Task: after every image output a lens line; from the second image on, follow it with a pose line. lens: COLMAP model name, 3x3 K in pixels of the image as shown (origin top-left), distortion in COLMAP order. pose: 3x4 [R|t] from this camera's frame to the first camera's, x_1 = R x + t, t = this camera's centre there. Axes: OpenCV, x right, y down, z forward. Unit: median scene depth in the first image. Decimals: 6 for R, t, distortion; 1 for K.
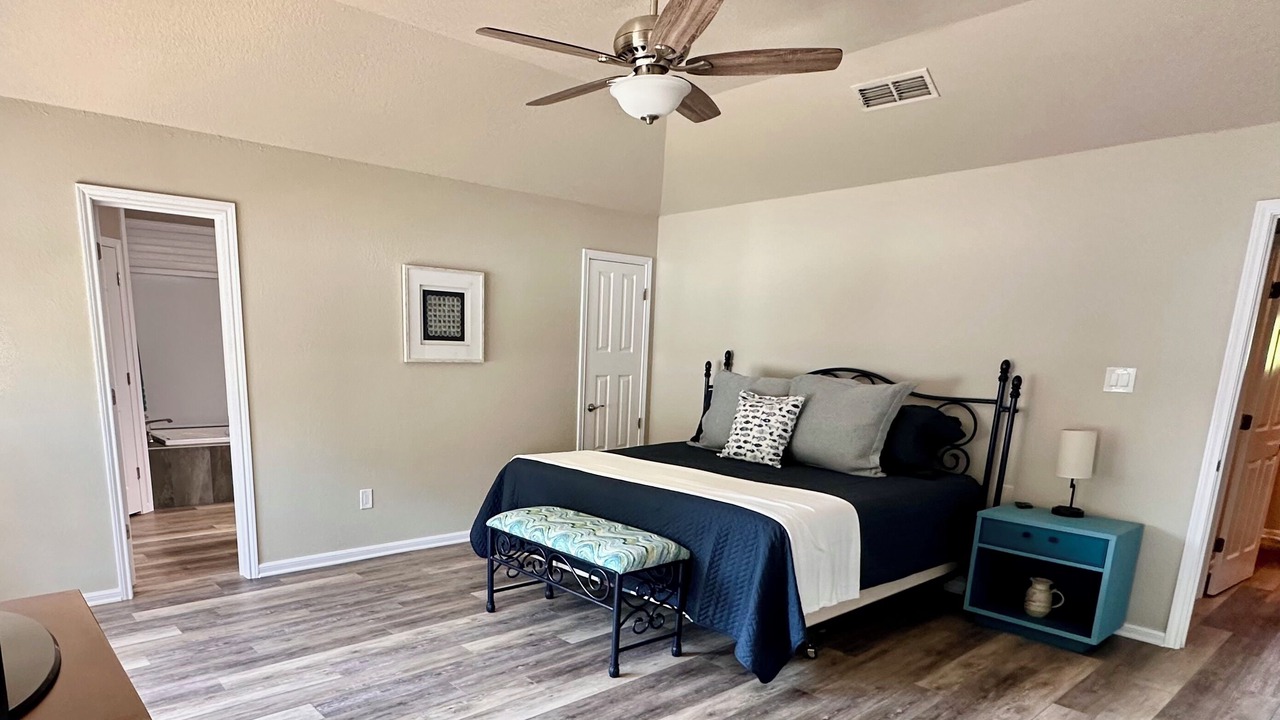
lens RADIAL K [[692.7, 0, 573.3], [0, 692.7, 502.0], [0, 0, 1]] dist [-0.001334, 0.000997]
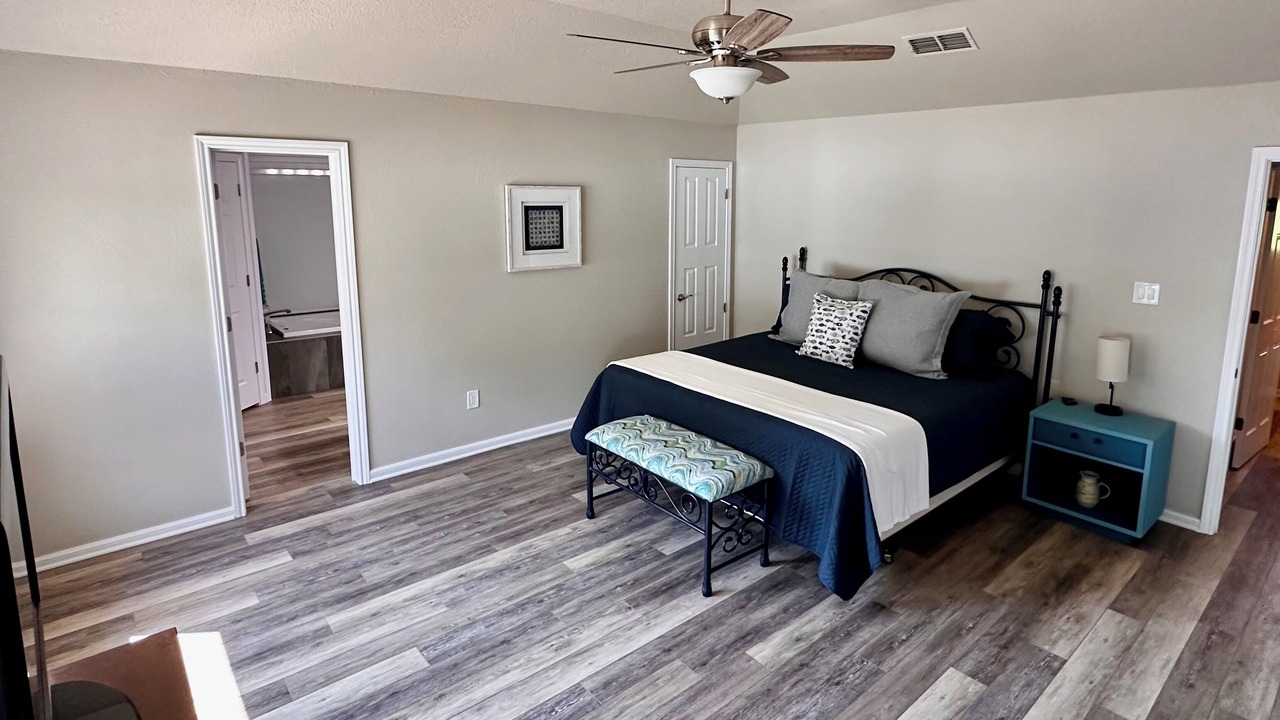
lens RADIAL K [[625.4, 0, 694.6], [0, 625.4, 302.1], [0, 0, 1]] dist [0.000217, 0.000287]
pose [[0.998772, -0.021993, 0.044401, 0.005716], [0.024299, 0.998346, -0.052094, -0.122422], [-0.043182, 0.053109, 0.997655, 0.012103]]
